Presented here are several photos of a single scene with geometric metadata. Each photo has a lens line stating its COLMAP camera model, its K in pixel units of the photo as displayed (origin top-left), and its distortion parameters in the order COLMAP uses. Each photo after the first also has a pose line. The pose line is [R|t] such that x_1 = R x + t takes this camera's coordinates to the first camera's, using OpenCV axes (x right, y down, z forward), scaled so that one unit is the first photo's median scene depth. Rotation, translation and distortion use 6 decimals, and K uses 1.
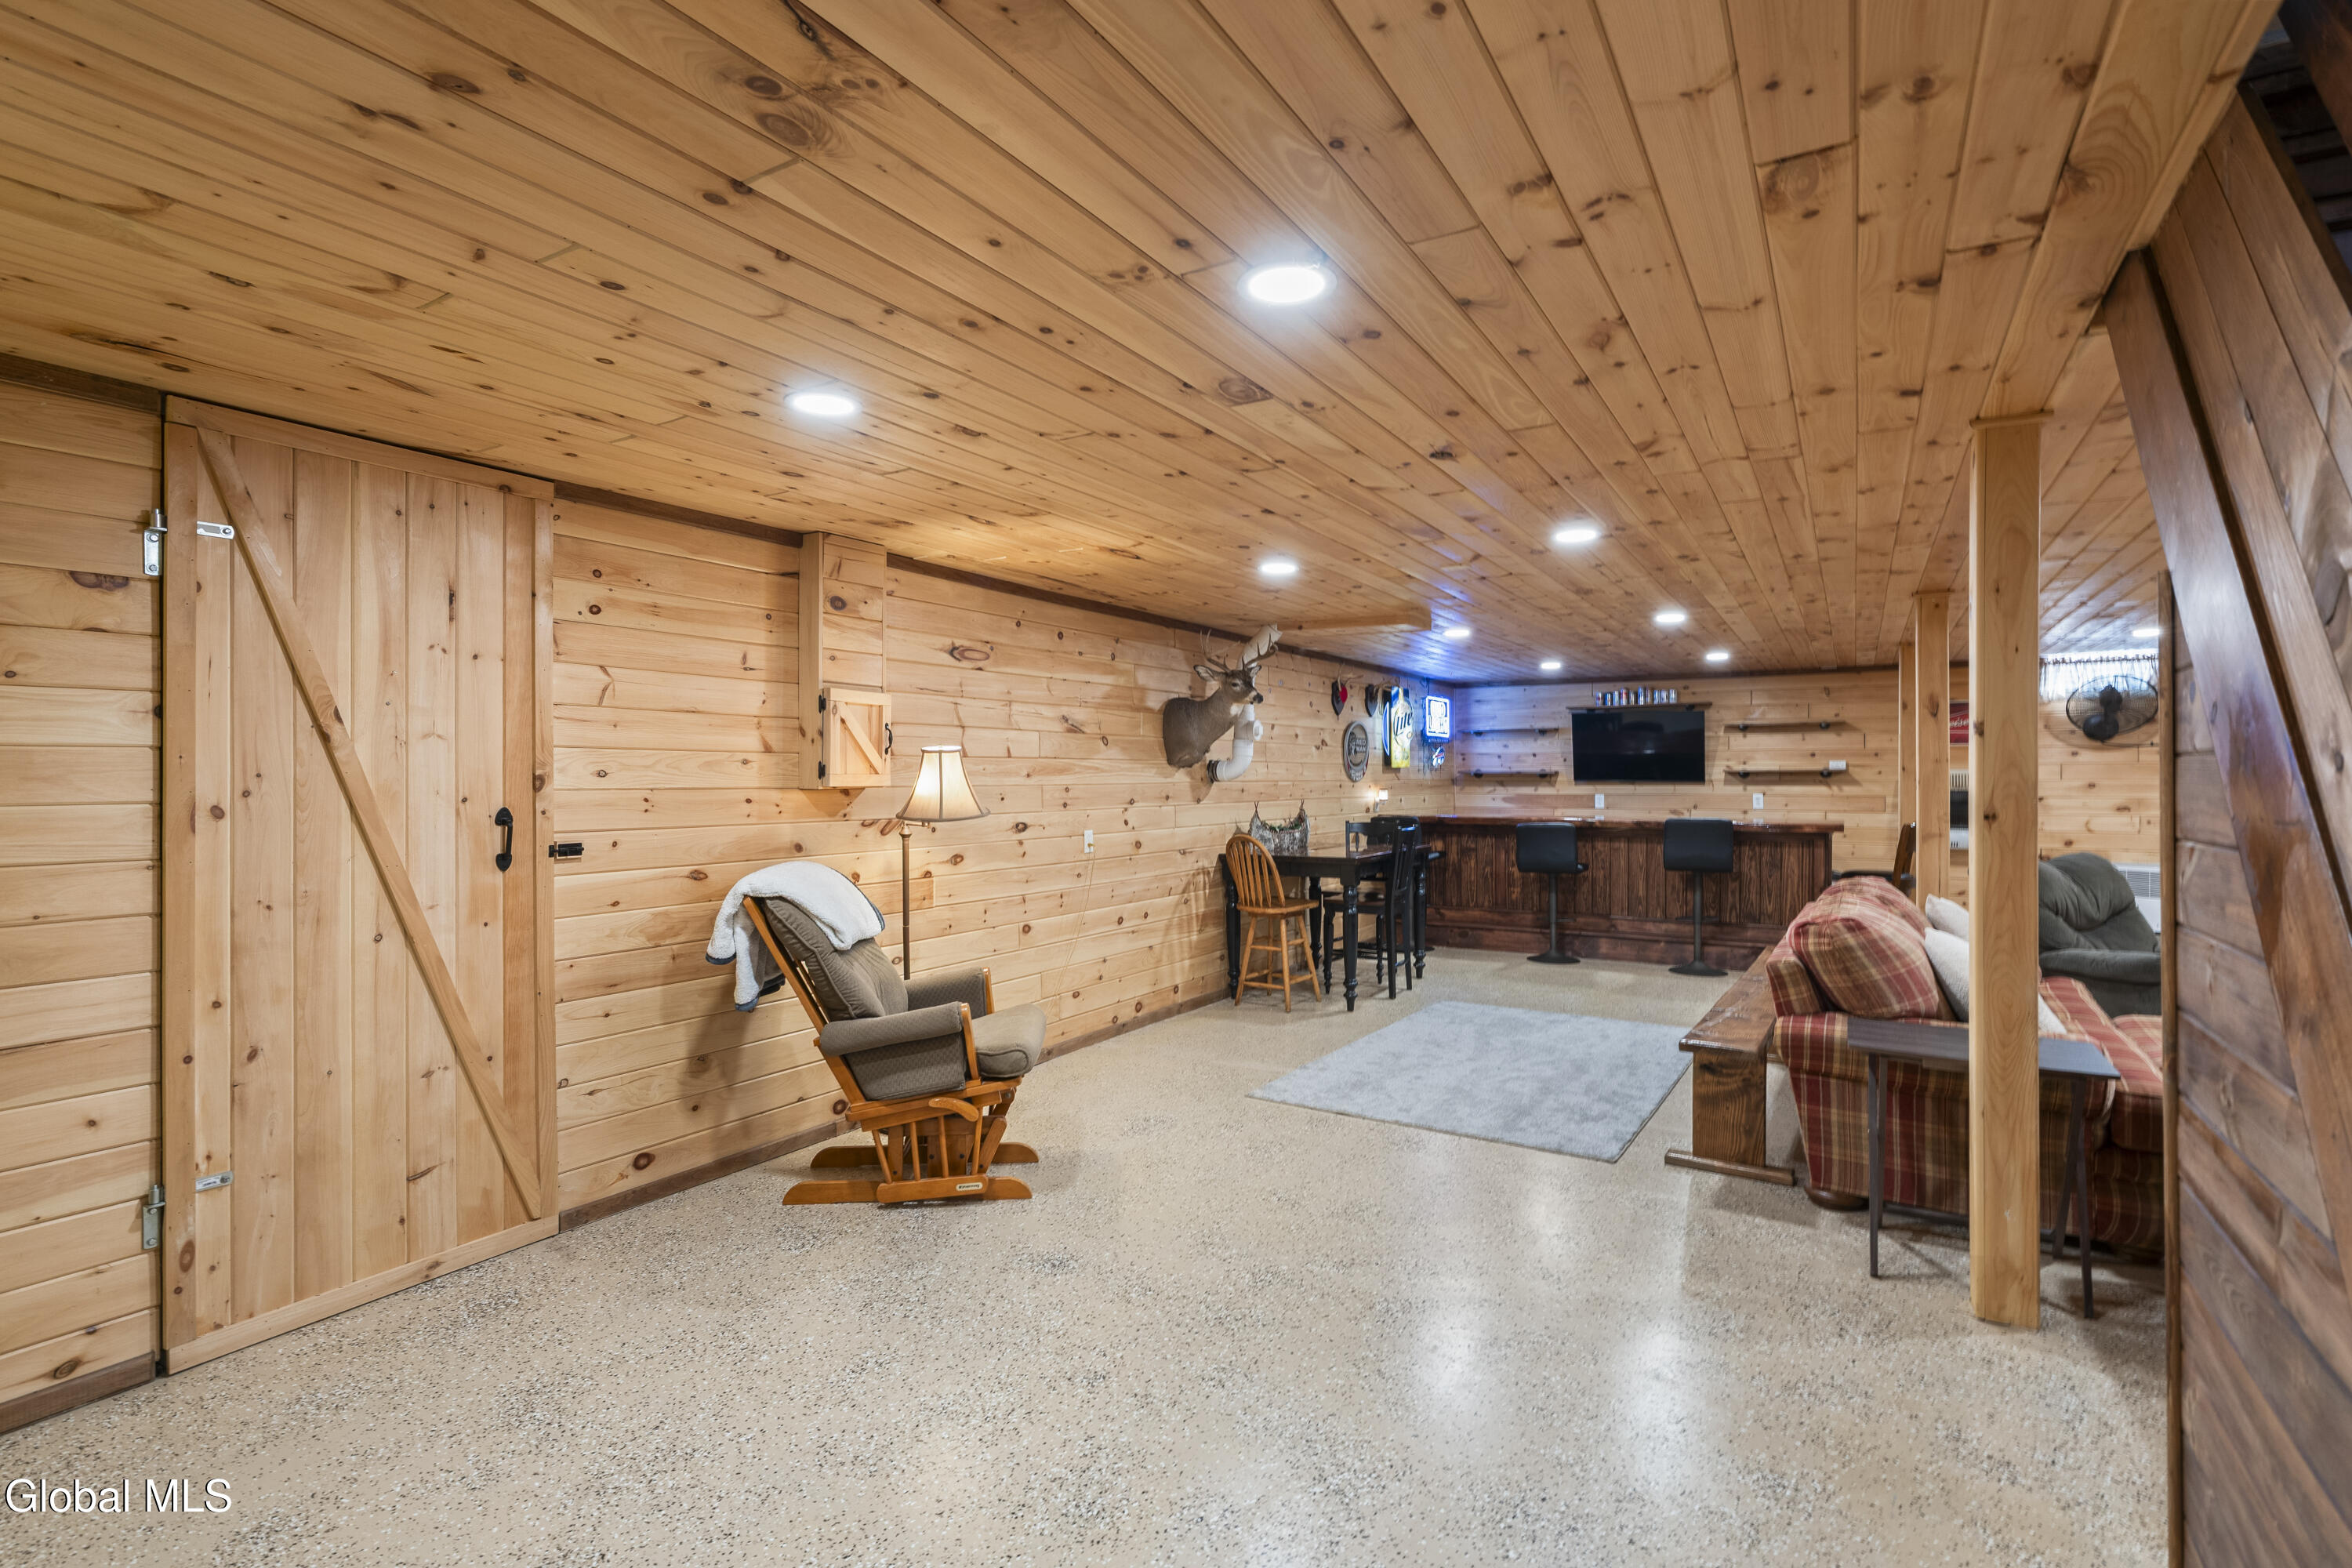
lens RADIAL K [[1142.9, 0, 1179.8], [0, 1142.9, 783.9], [0, 0, 1]] dist [-0.006688, 0.005117]
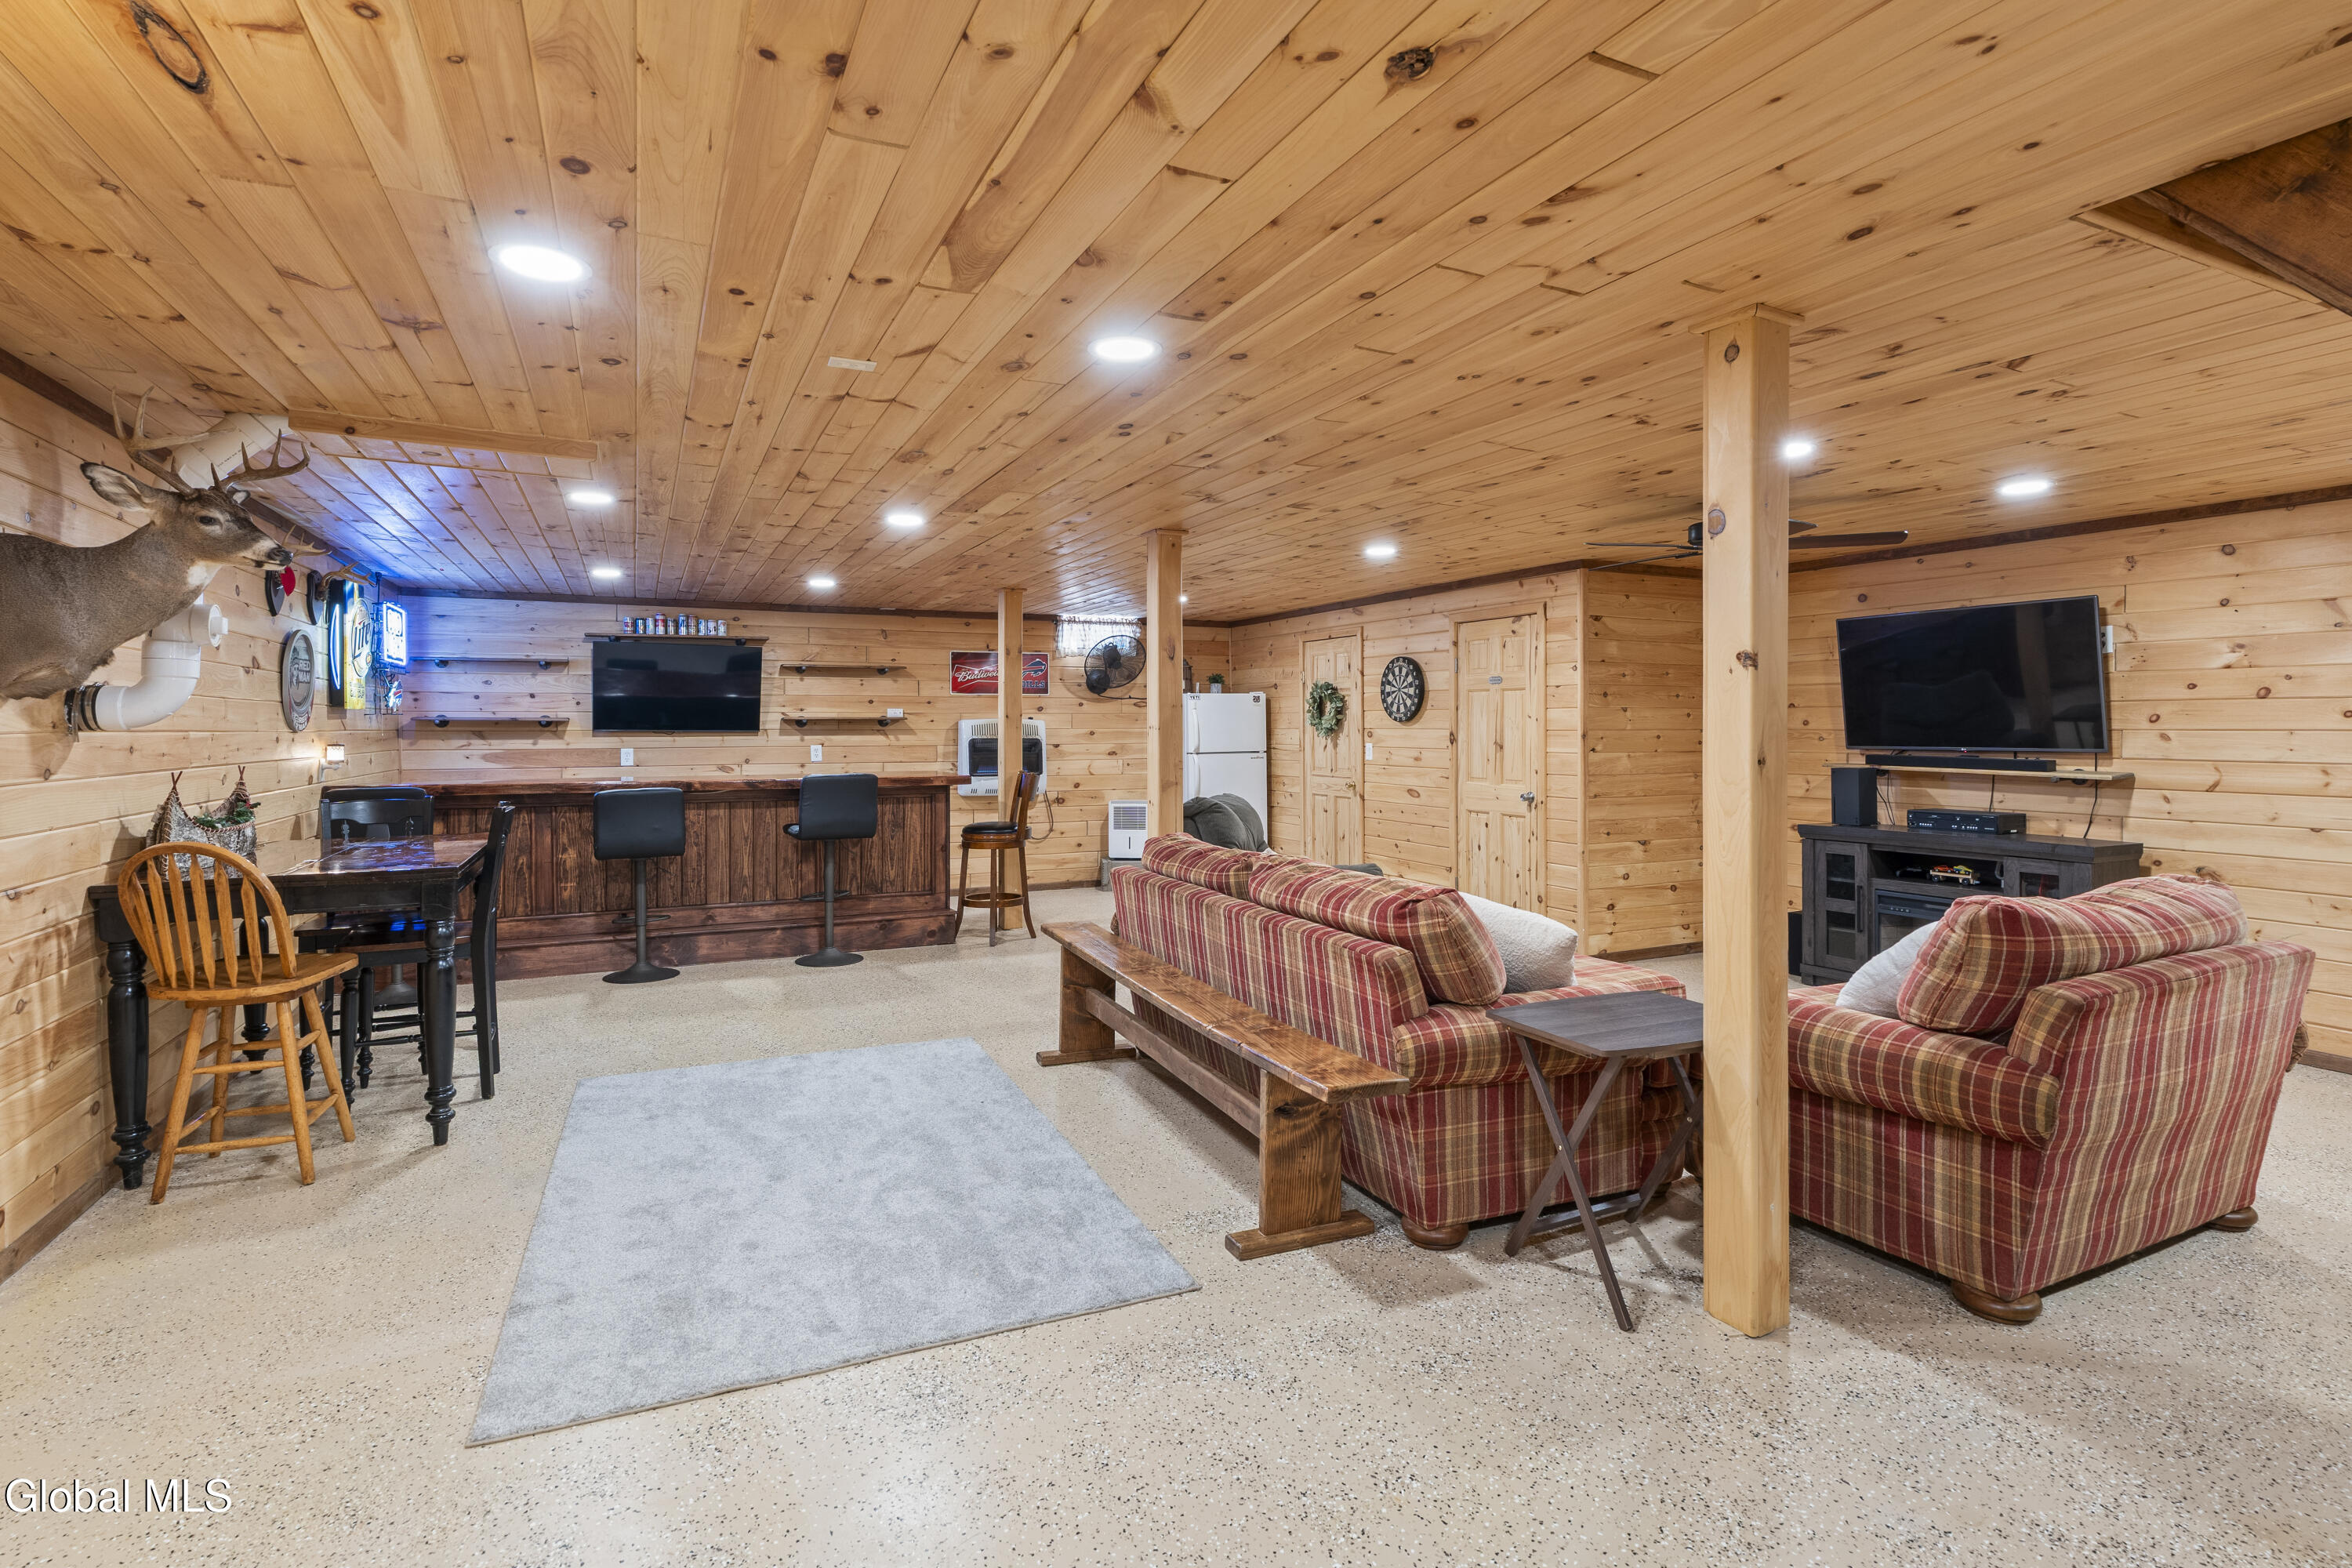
lens RADIAL K [[1142.9, 0, 1191.7], [0, 1142.9, 730.3], [0, 0, 1]] dist [-0.006688, 0.005117]
pose [[0.544868, -0.002212, 0.838519, -0.092620], [0.006746, 0.999976, -0.001746, 0.001250], [-0.838495, 0.006608, 0.544869, 0.312343]]
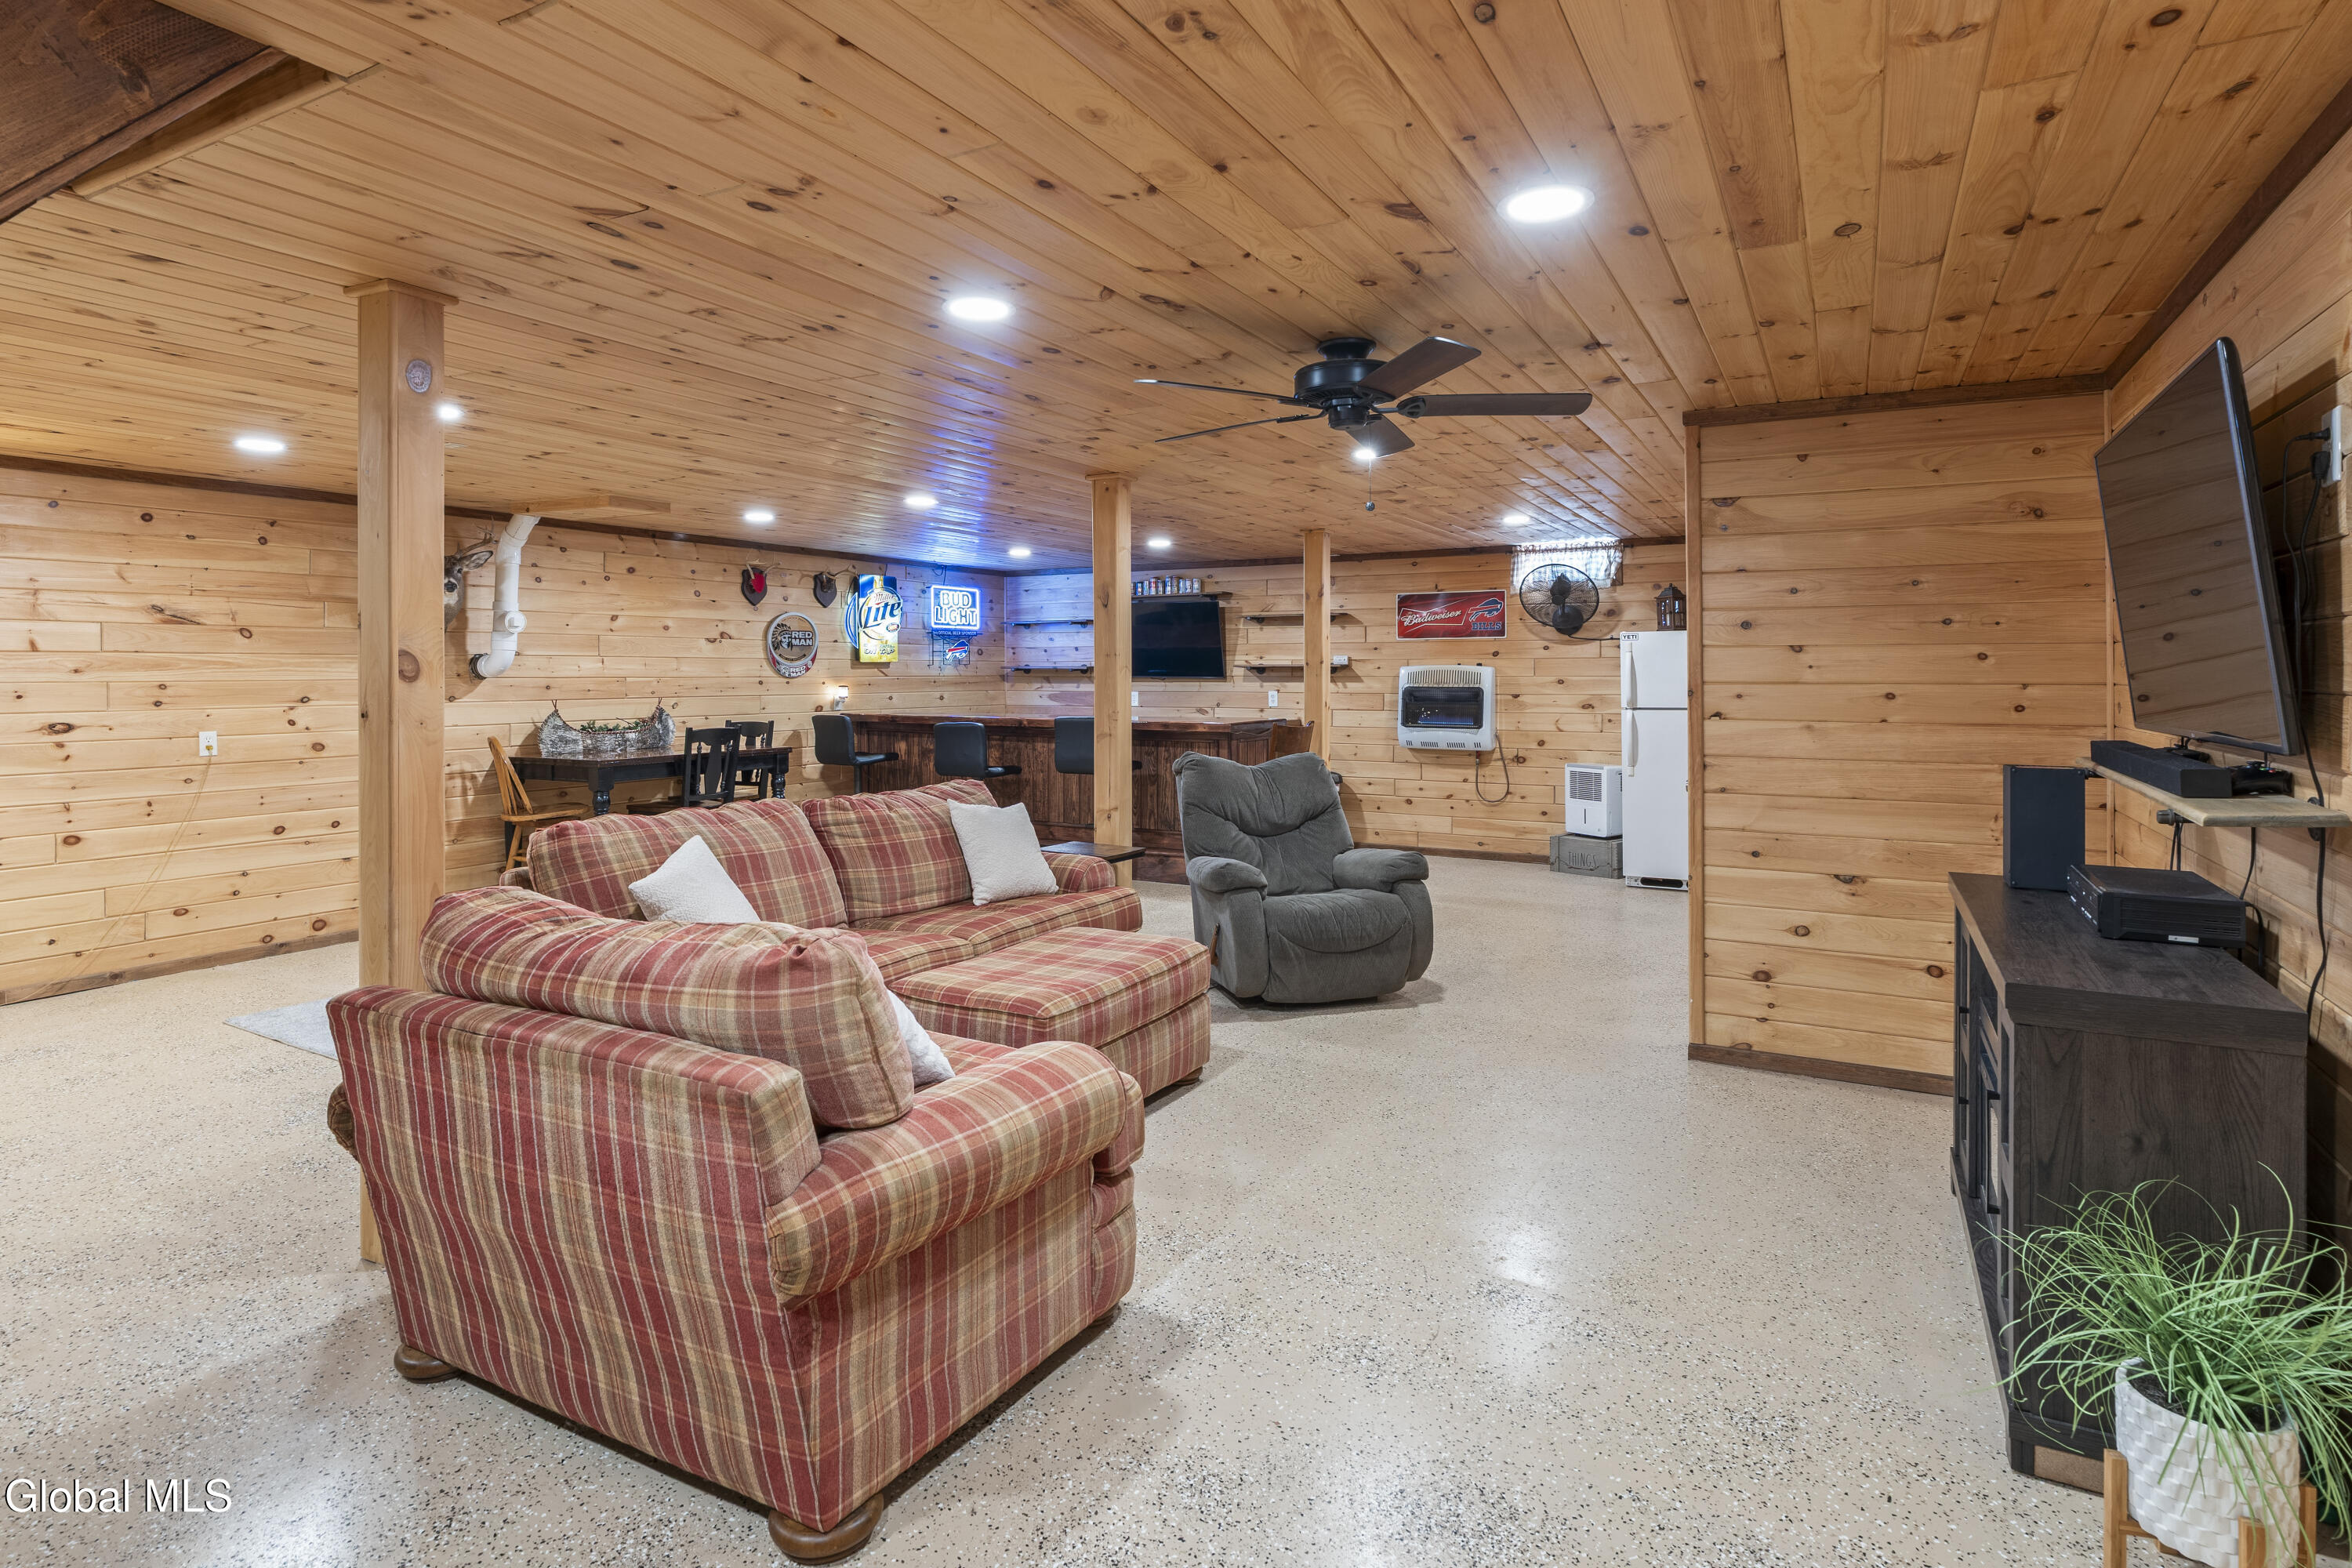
lens RADIAL K [[1213.8, 0, 1169.8], [0, 1213.8, 683.7], [0, 0, 1]] dist [0.008702, -0.002005]
pose [[0.999588, -0.000530, 0.028708, 0.455500], [0.000438, 0.999995, 0.003206, -0.000125], [-0.028710, -0.003192, 0.999583, 0.004953]]
